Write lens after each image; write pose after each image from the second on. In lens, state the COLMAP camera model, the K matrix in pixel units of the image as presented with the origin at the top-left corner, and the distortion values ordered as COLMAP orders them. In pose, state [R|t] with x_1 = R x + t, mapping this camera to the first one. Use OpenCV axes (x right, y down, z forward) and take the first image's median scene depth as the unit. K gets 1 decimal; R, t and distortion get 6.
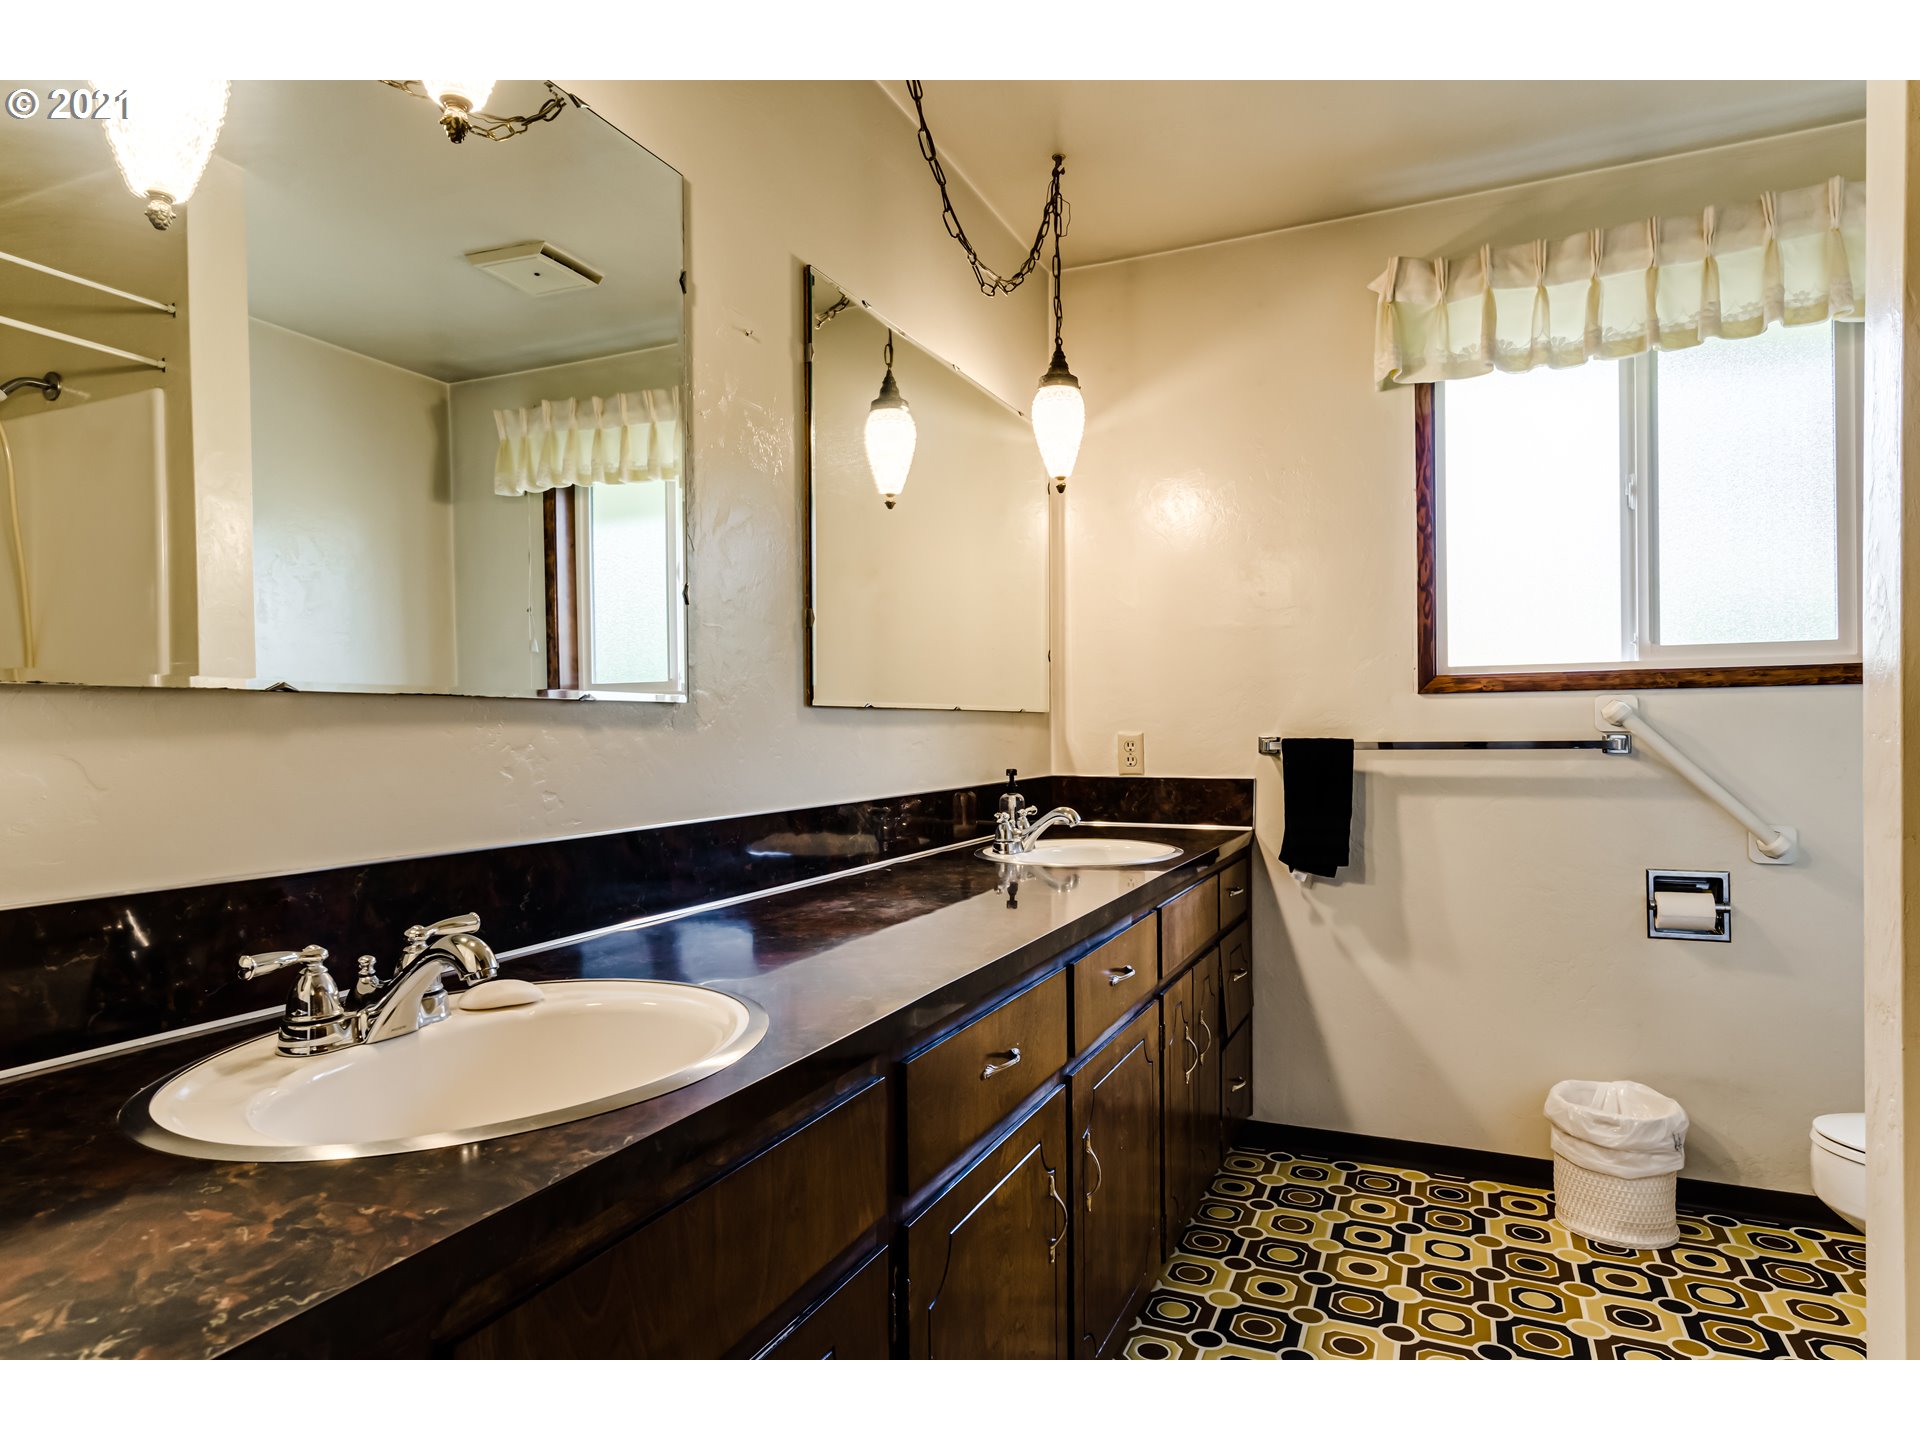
lens RADIAL K [[1174.3, 0, 958.6], [0, 1174.3, 736.2], [0, 0, 1]] dist [-0.001131, 0.000474]
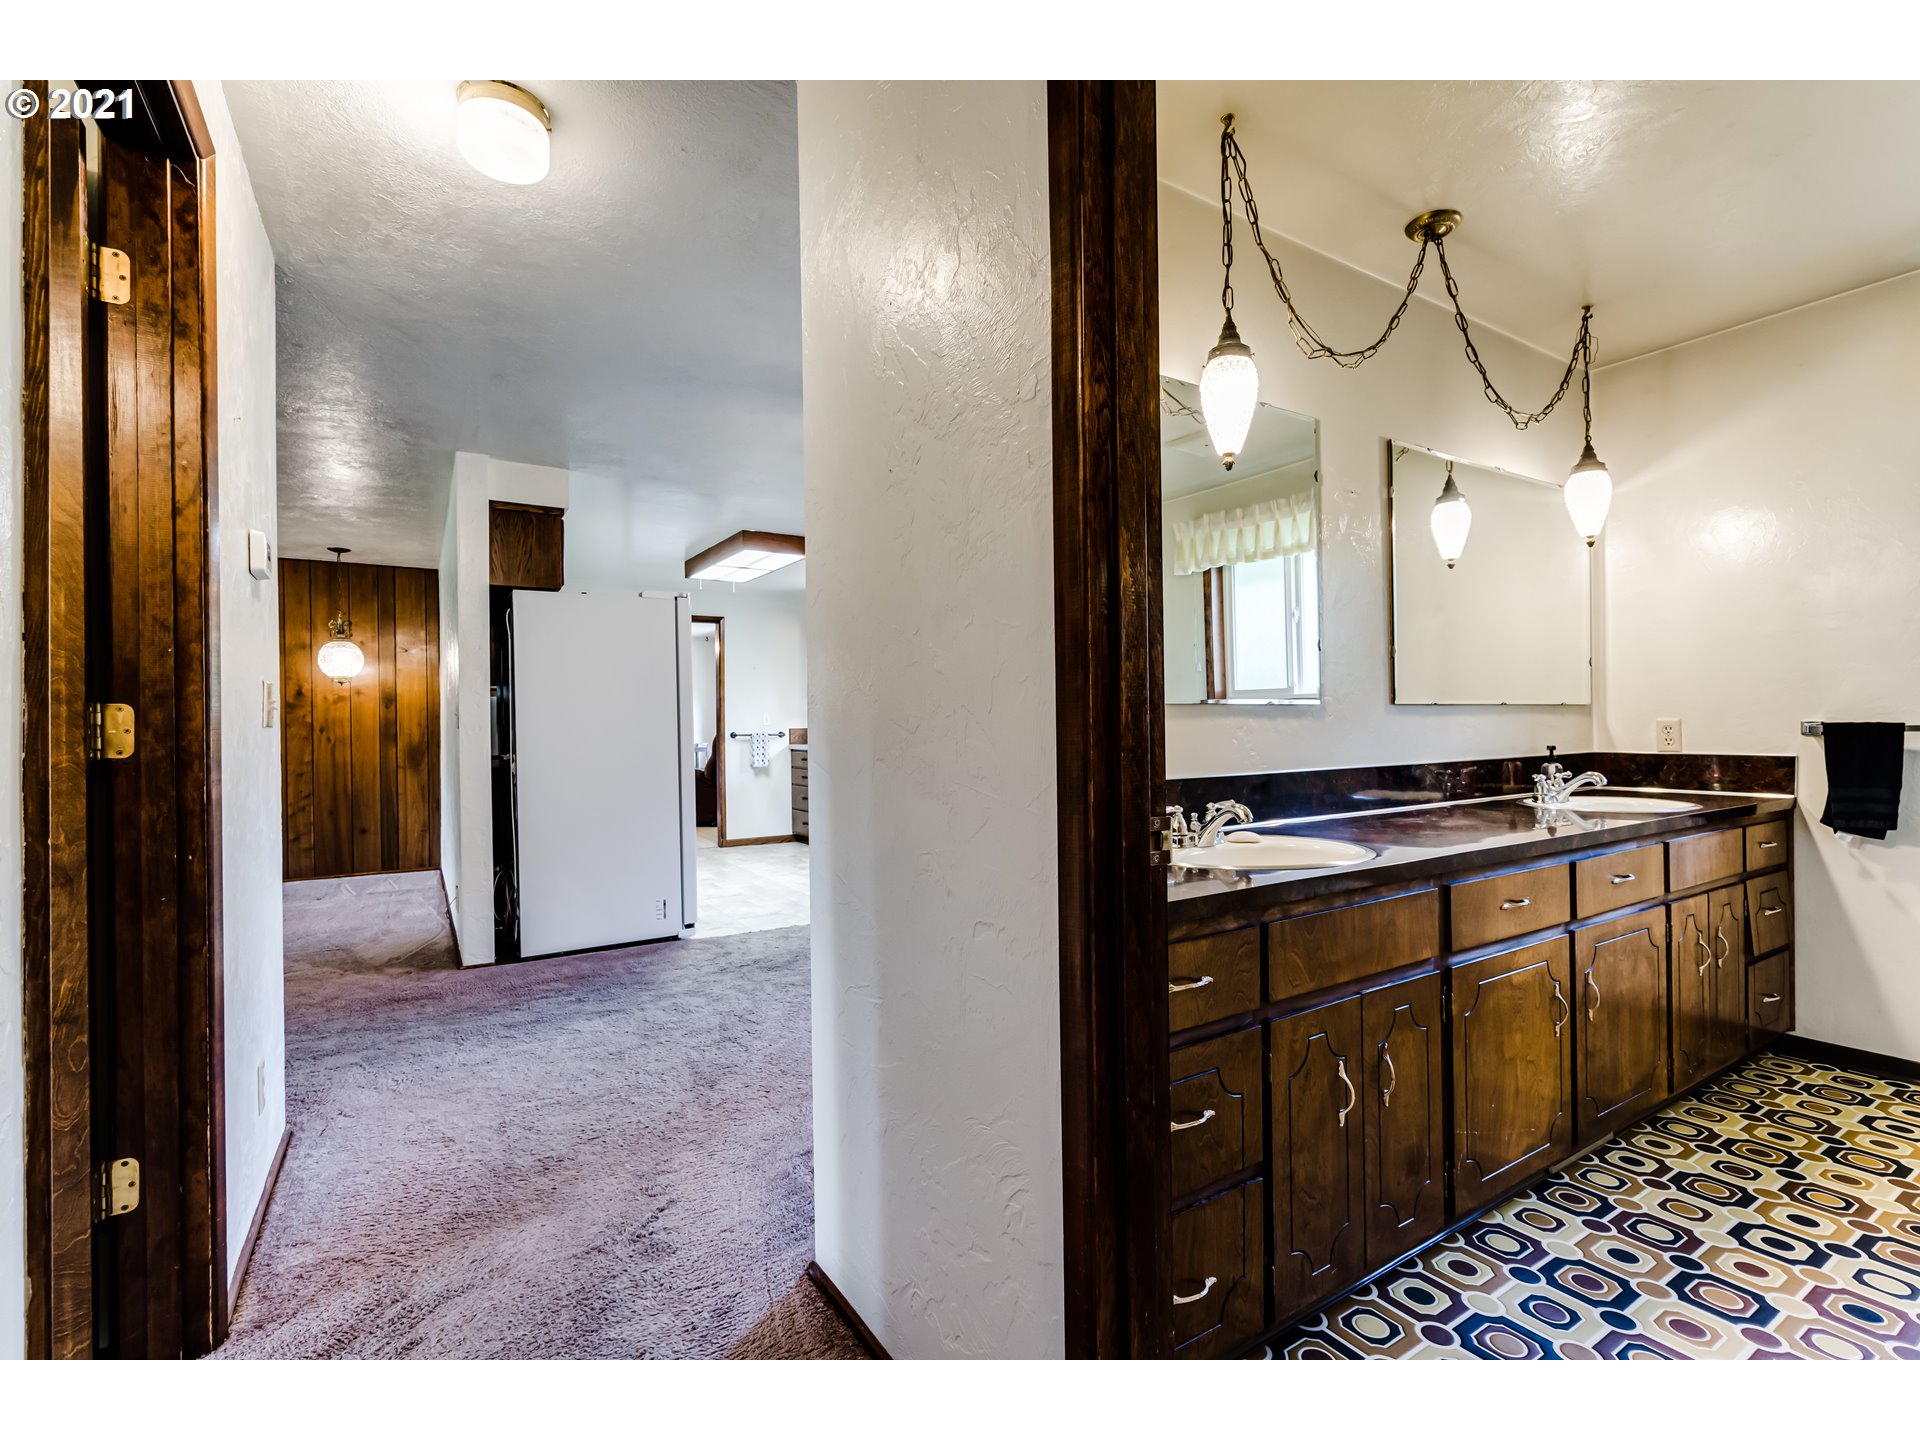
lens RADIAL K [[876.8, 0, 956.7], [0, 876.8, 725.5], [0, 0, 1]] dist [-0.000159, -0.000010]
pose [[0.834636, -0.005192, -0.550777, 0.029325], [0.005026, 0.999986, -0.001812, 0.002274], [0.550779, -0.001256, 0.834650, -0.267254]]
